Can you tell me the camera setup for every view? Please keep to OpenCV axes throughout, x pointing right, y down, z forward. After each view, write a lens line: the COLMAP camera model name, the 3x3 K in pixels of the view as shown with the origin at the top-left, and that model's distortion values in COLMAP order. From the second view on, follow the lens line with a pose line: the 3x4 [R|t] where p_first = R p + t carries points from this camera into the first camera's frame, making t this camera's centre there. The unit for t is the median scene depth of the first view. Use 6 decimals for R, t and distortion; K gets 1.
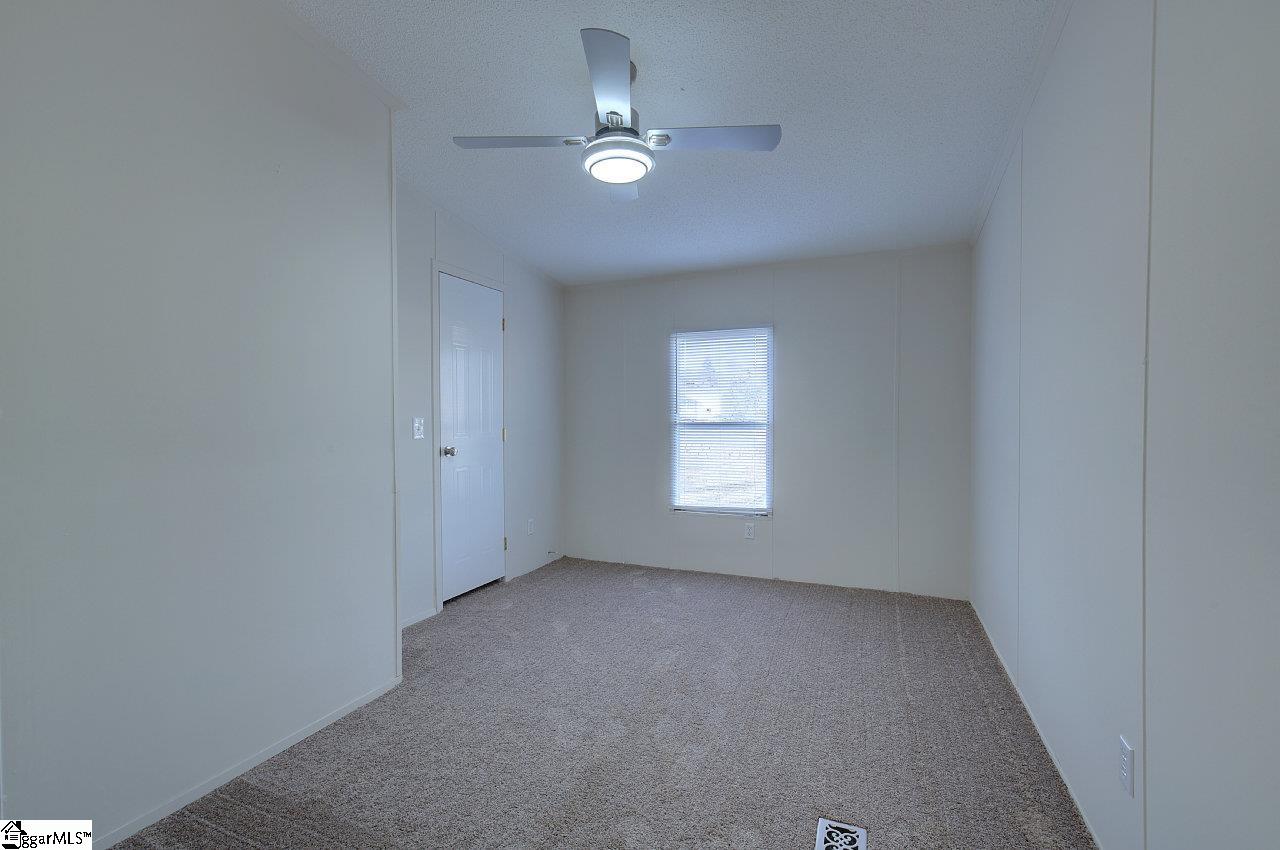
lens RADIAL K [[548.2, 0, 637.8], [0, 548.2, 420.2], [0, 0, 1]] dist [-0.008602, 0.002928]
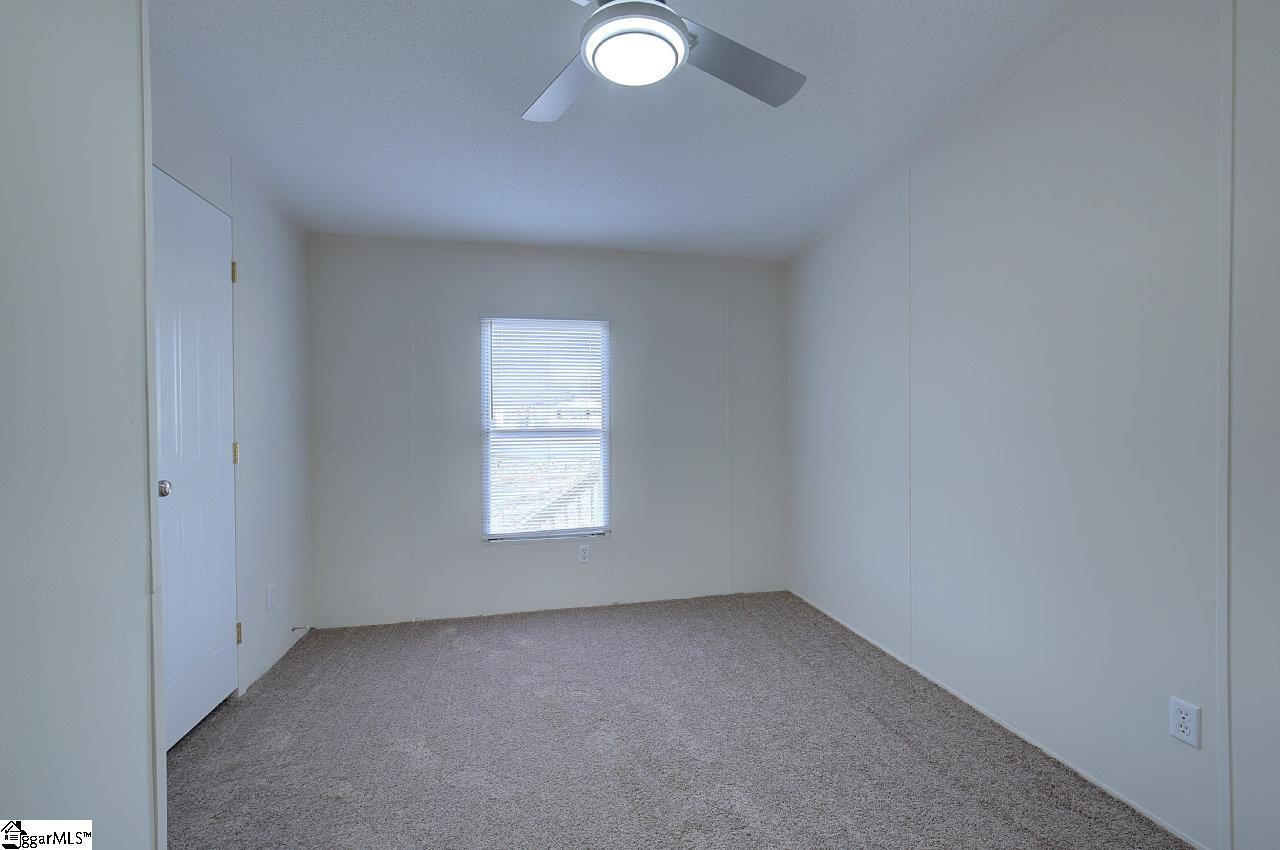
lens RADIAL K [[548.2, 0, 642.3], [0, 548.2, 422.2], [0, 0, 1]] dist [-0.008602, 0.002928]
pose [[0.807488, -0.004363, 0.589868, -0.236364], [0.007461, 0.999968, -0.002818, -0.003542], [-0.589837, 0.006677, 0.807495, 0.246986]]
